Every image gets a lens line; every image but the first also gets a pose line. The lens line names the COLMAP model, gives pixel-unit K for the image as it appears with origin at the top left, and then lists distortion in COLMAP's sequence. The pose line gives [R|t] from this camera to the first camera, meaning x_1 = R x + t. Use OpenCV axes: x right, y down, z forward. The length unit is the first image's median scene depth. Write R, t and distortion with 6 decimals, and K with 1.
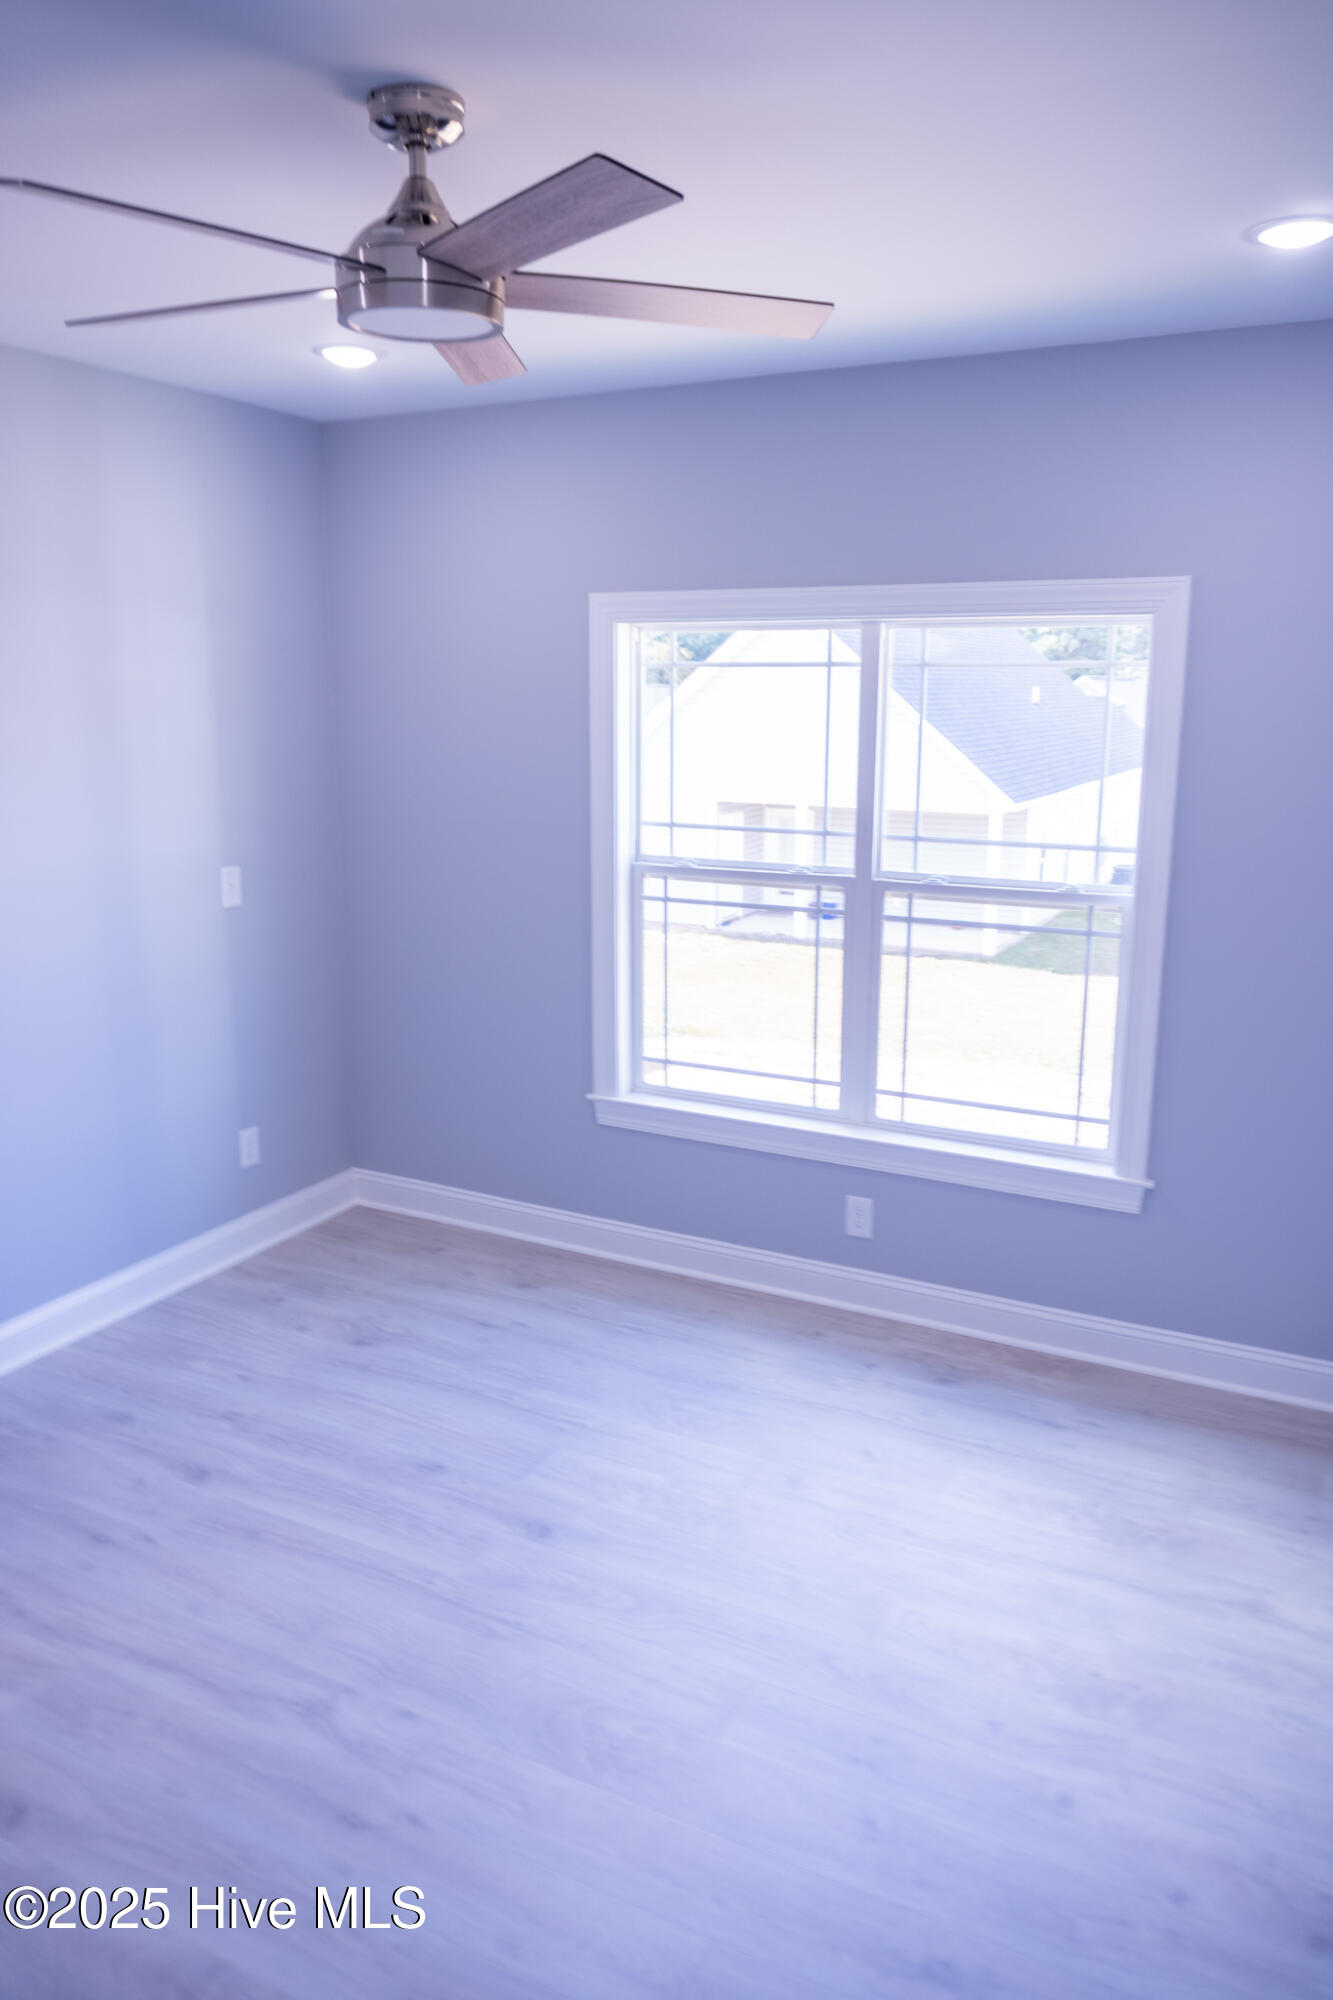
lens RADIAL K [[1386.9, 0, 666.5], [0, 1386.9, 1000.0], [0, 0, 1]] dist [-0.006967, -0.002536]
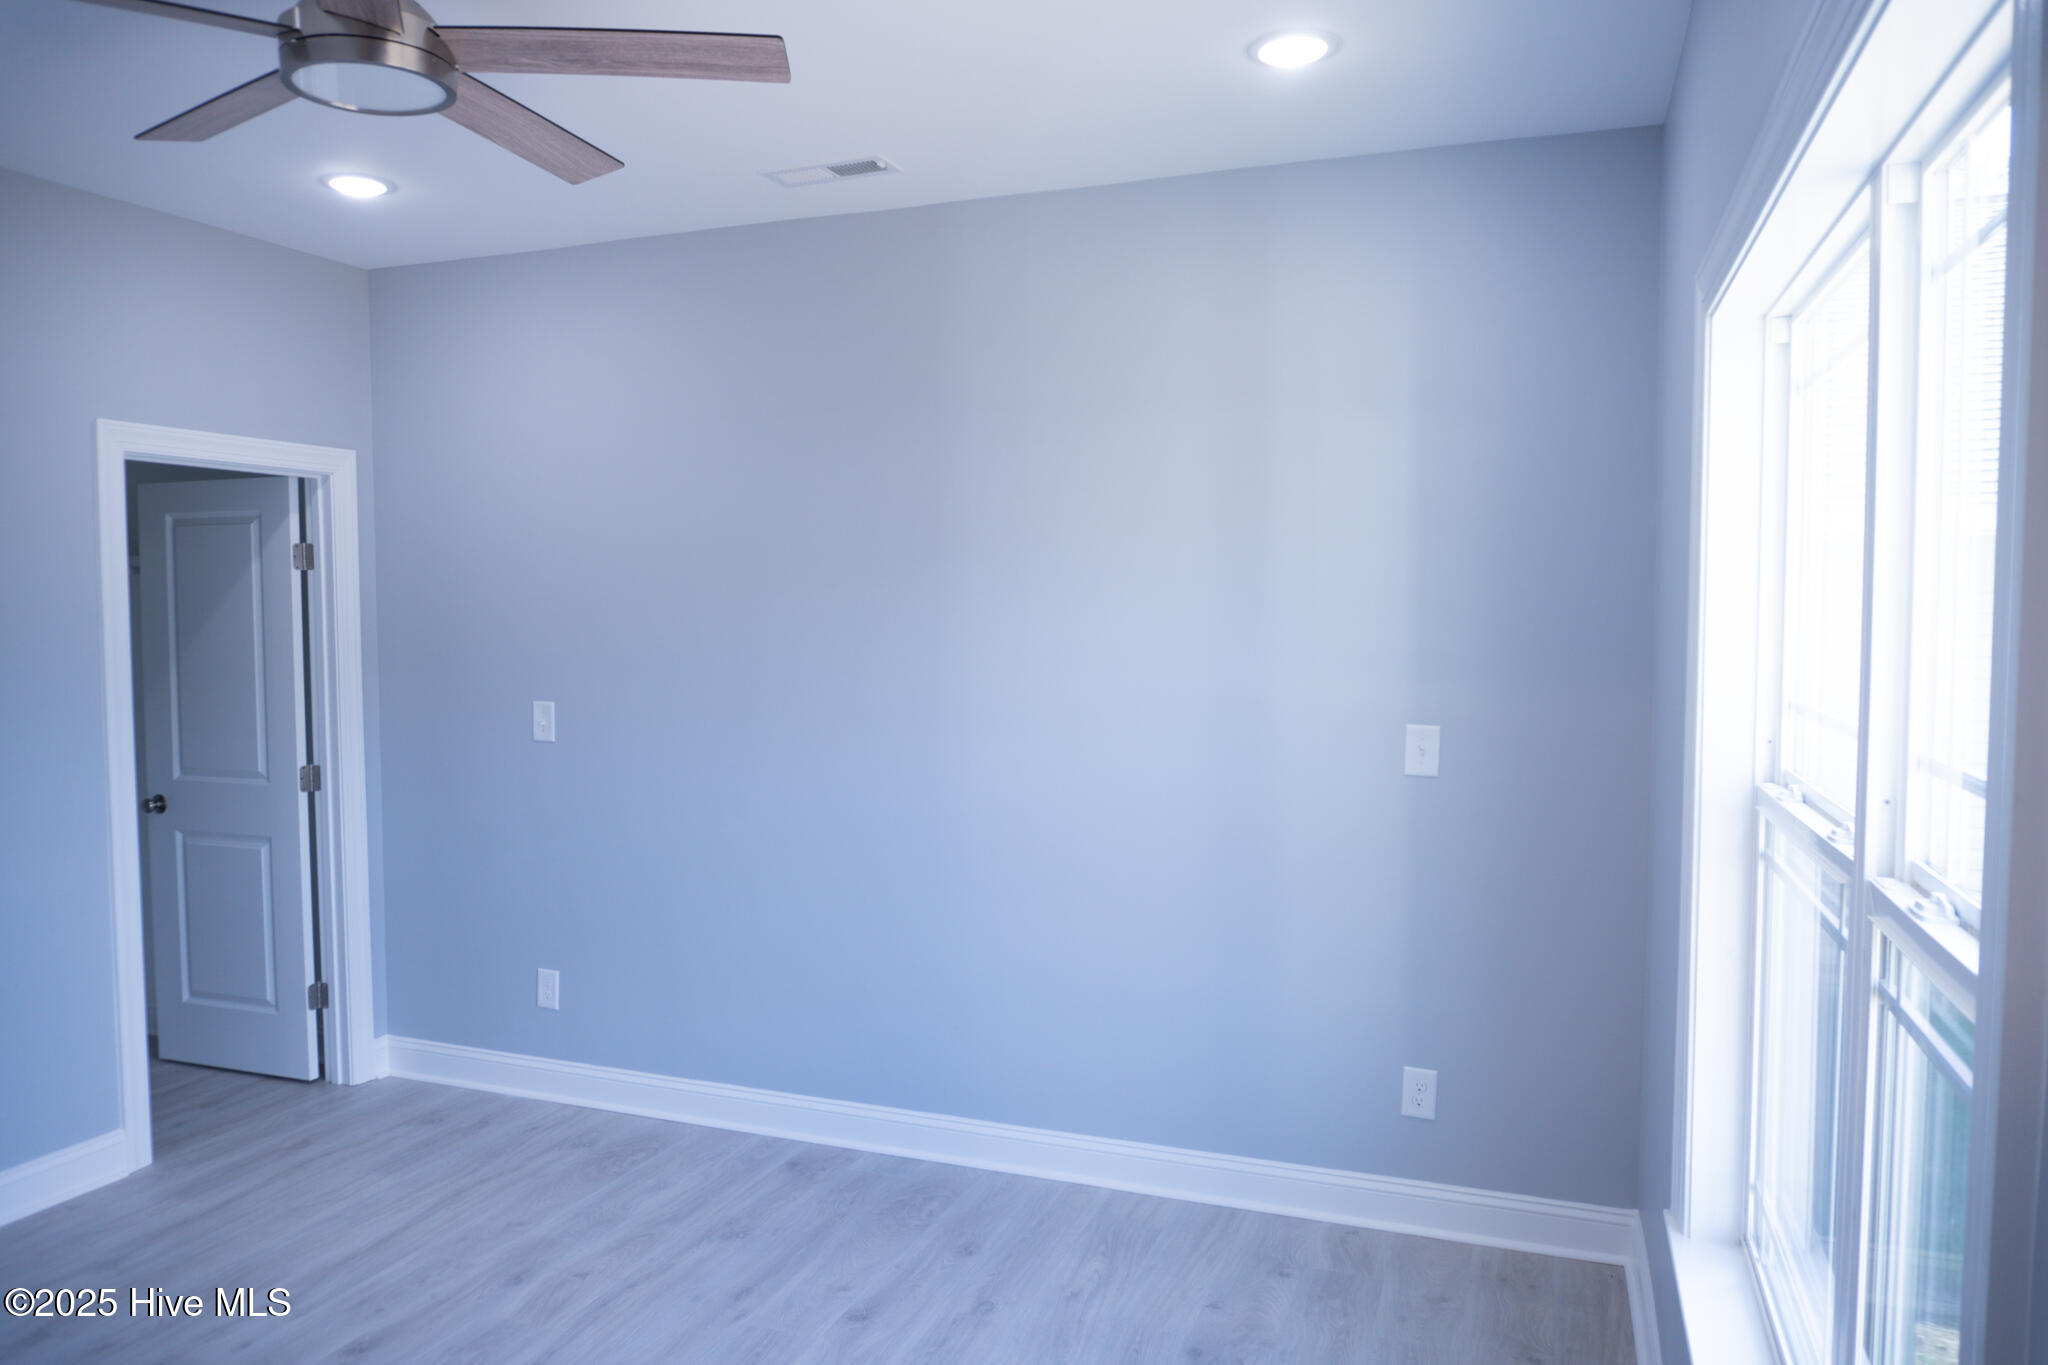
lens RADIAL K [[1420.2, 0, 1024.0], [0, 1420.2, 682.5], [0, 0, 1]] dist [-0.006967, -0.002536]
pose [[0.111175, 0.056532, -0.992192, 0.480109], [-0.203447, 0.978531, 0.032958, -0.105301], [0.972754, 0.198194, 0.120289, 0.717479]]
